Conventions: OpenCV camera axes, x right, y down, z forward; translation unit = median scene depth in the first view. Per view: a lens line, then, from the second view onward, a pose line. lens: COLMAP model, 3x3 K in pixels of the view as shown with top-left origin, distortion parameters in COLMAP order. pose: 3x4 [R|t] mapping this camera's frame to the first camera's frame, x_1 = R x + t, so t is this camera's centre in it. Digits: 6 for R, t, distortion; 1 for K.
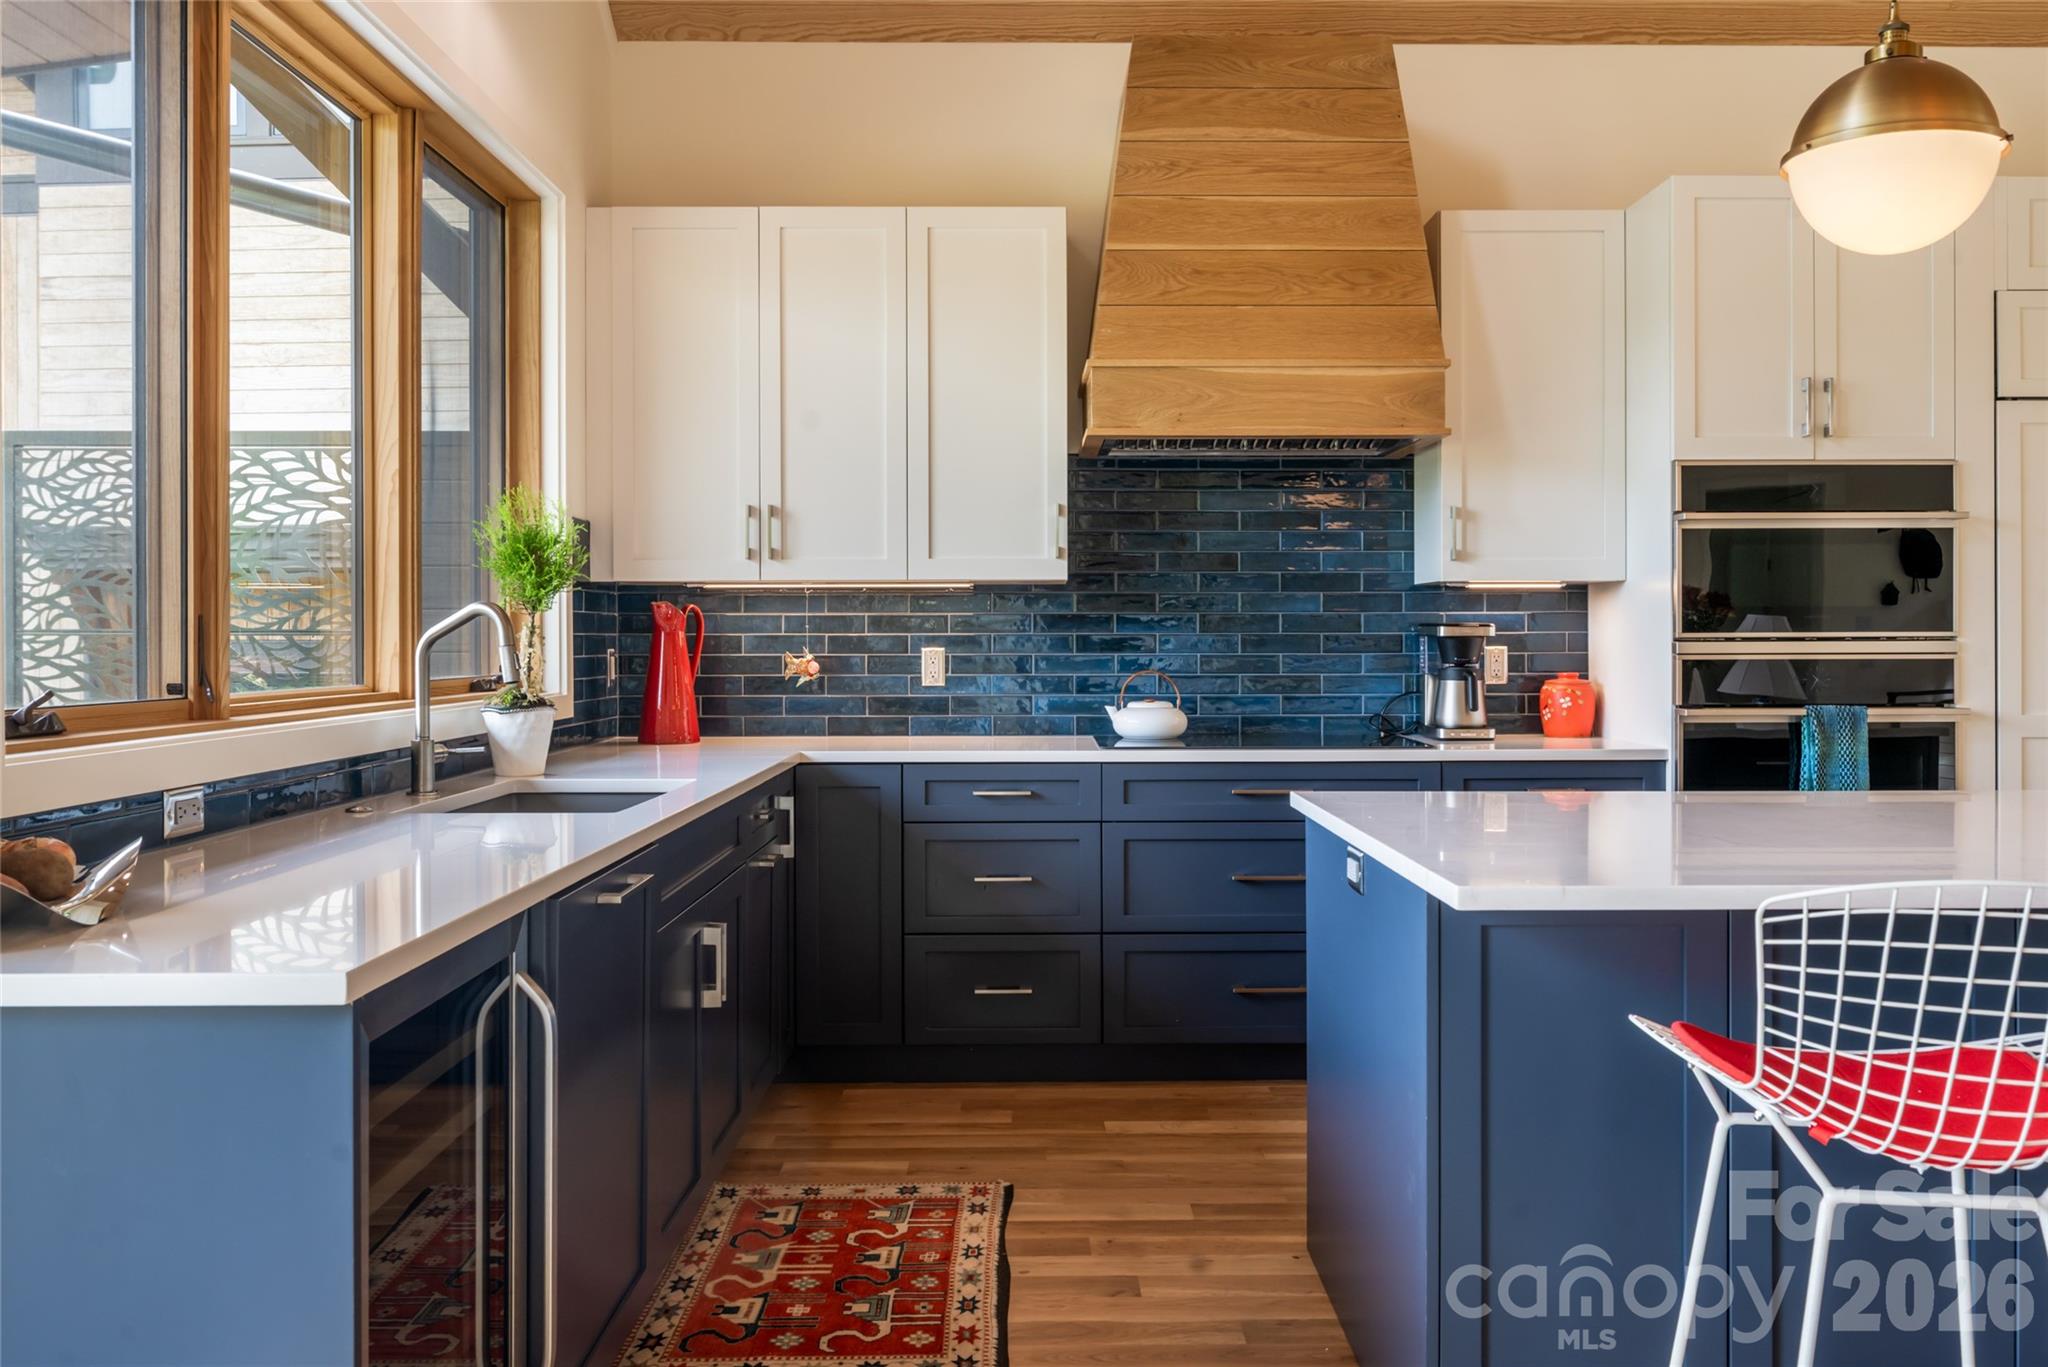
lens RADIAL K [[1664.8, 0, 1027.7], [0, 1664.8, 636.5], [0, 0, 1]] dist [0.003515, 0.001810]
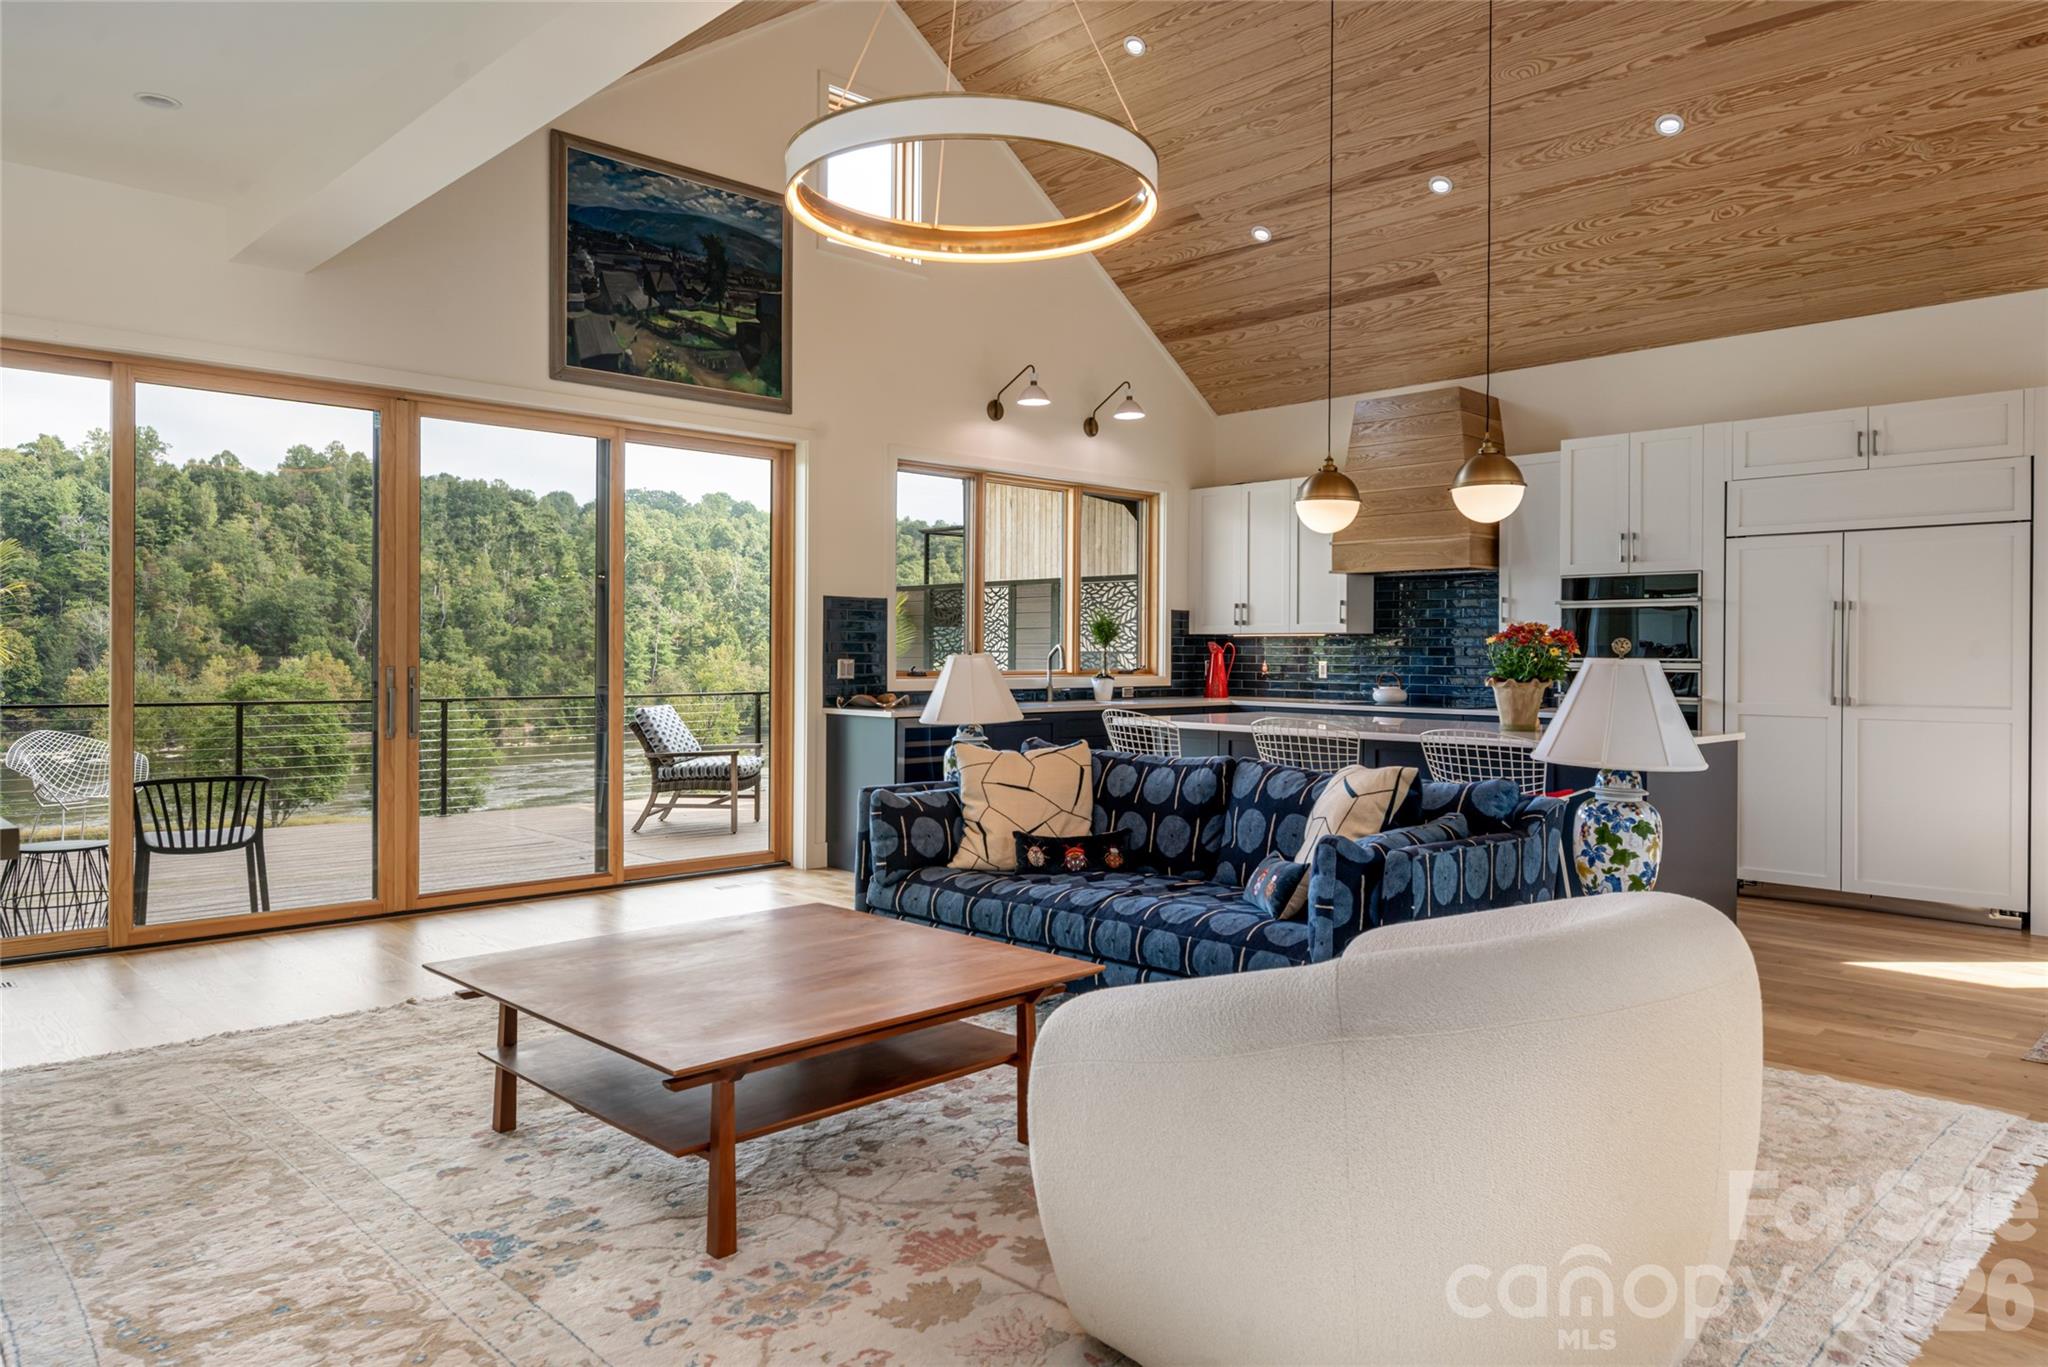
lens RADIAL K [[1313.9, 0, 1006.3], [0, 1313.9, 662.4], [0, 0, 1]] dist [0.000506, -0.000548]
pose [[0.683222, 0.012486, -0.730104, 0.930762], [-0.008207, 0.999922, 0.009420, -0.005127], [0.730165, -0.000444, 0.683271, -0.538517]]
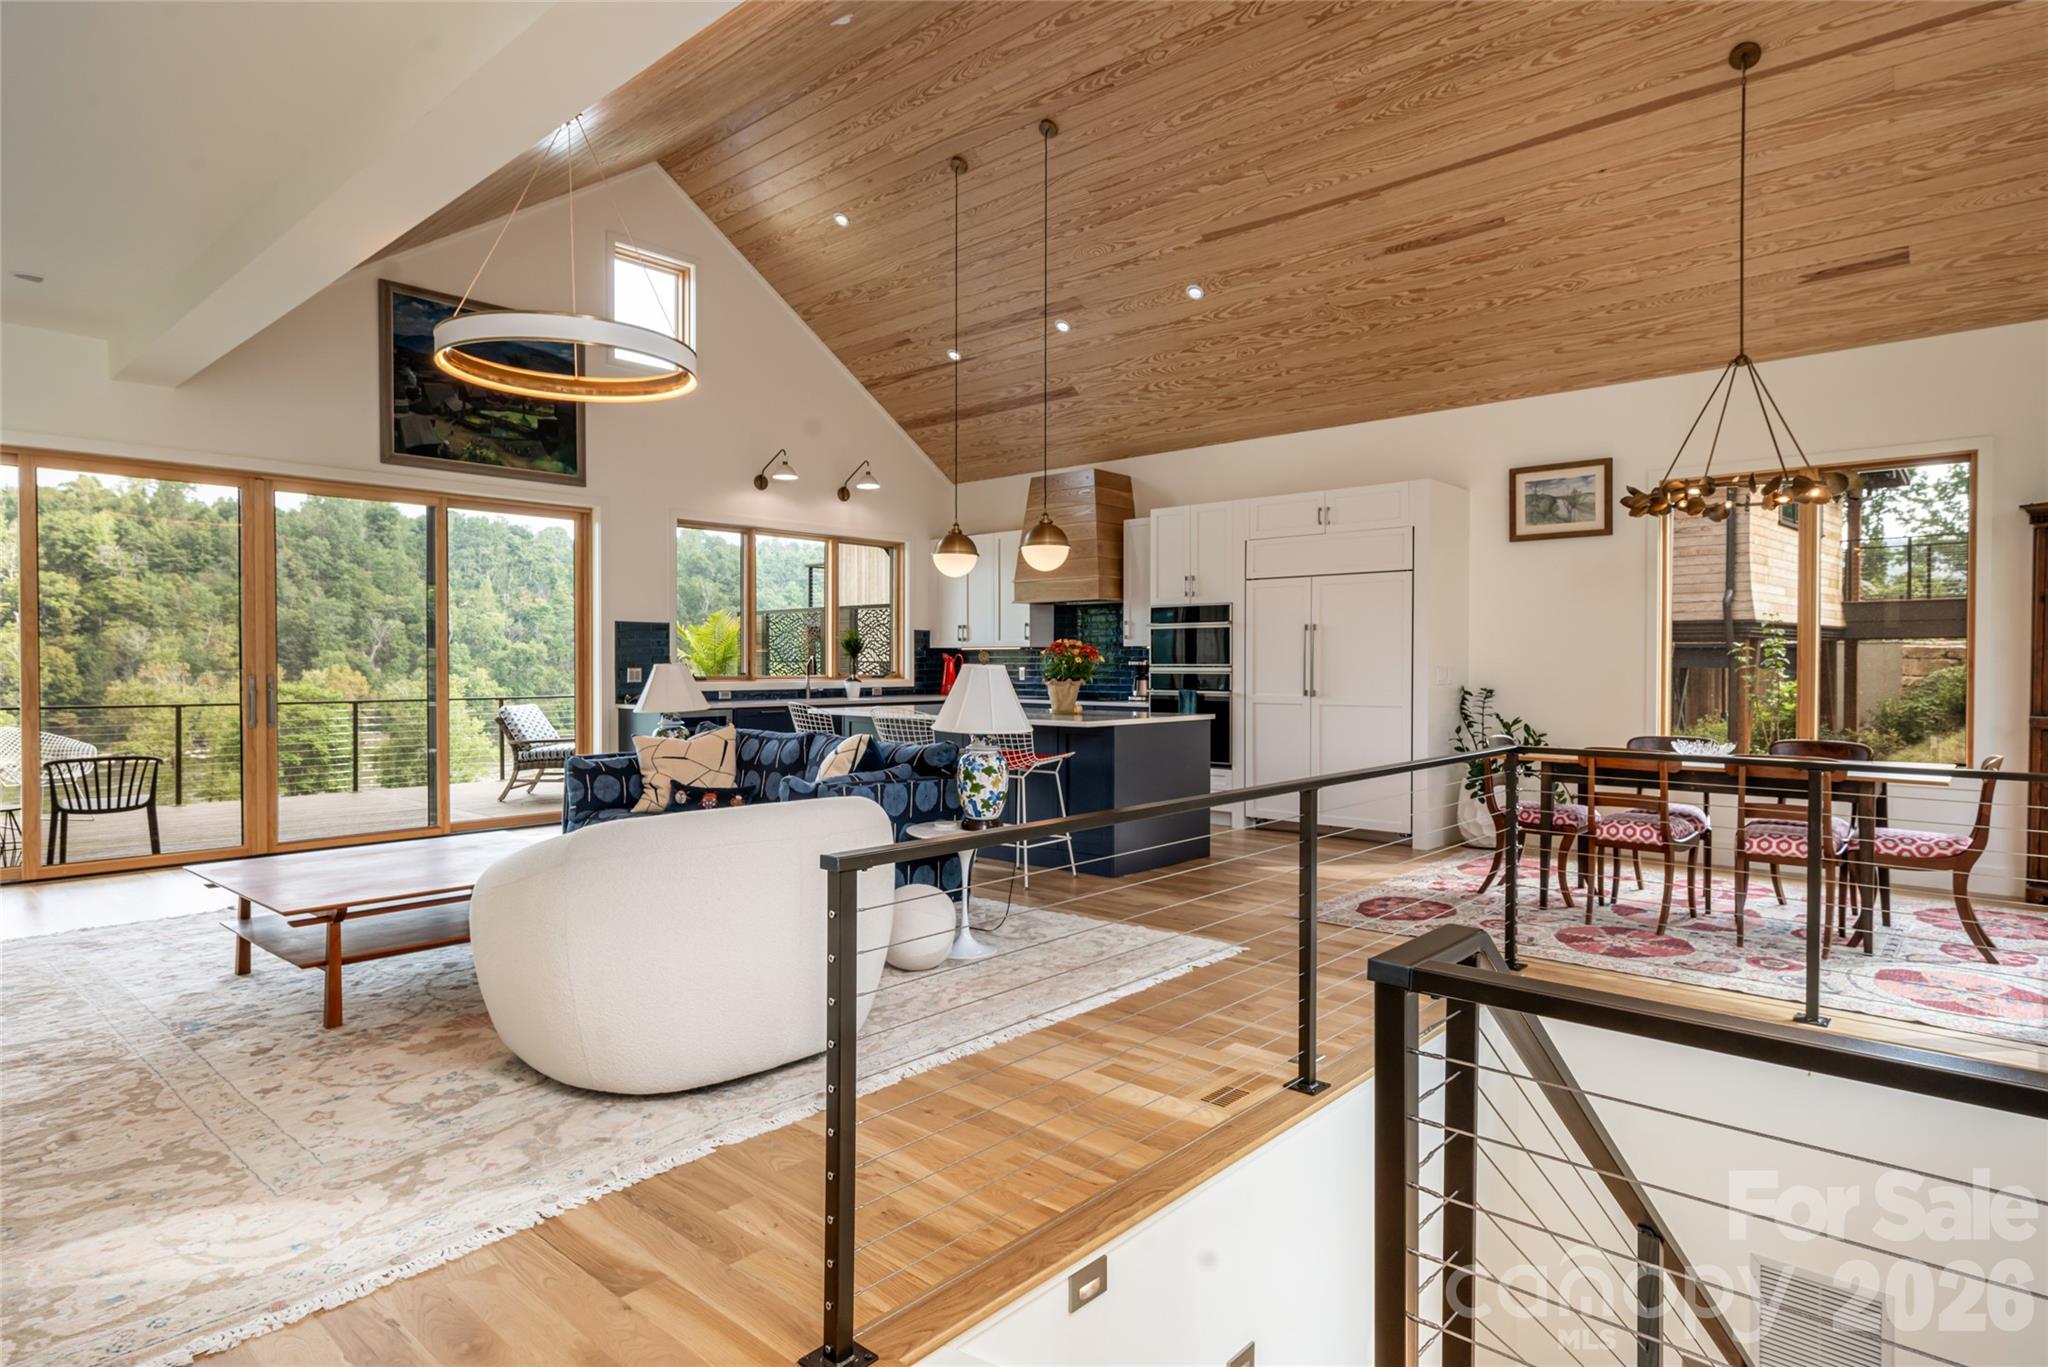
lens RADIAL K [[1089.5, 0, 1024.0], [0, 1089.5, 683.5], [0, 0, 1]] dist [-0.002222, 0.001637]
pose [[0.738816, 0.016522, -0.673705, 1.270786], [-0.003134, 0.999773, 0.021081, -0.006596], [0.673900, -0.013464, 0.738700, -0.487062]]
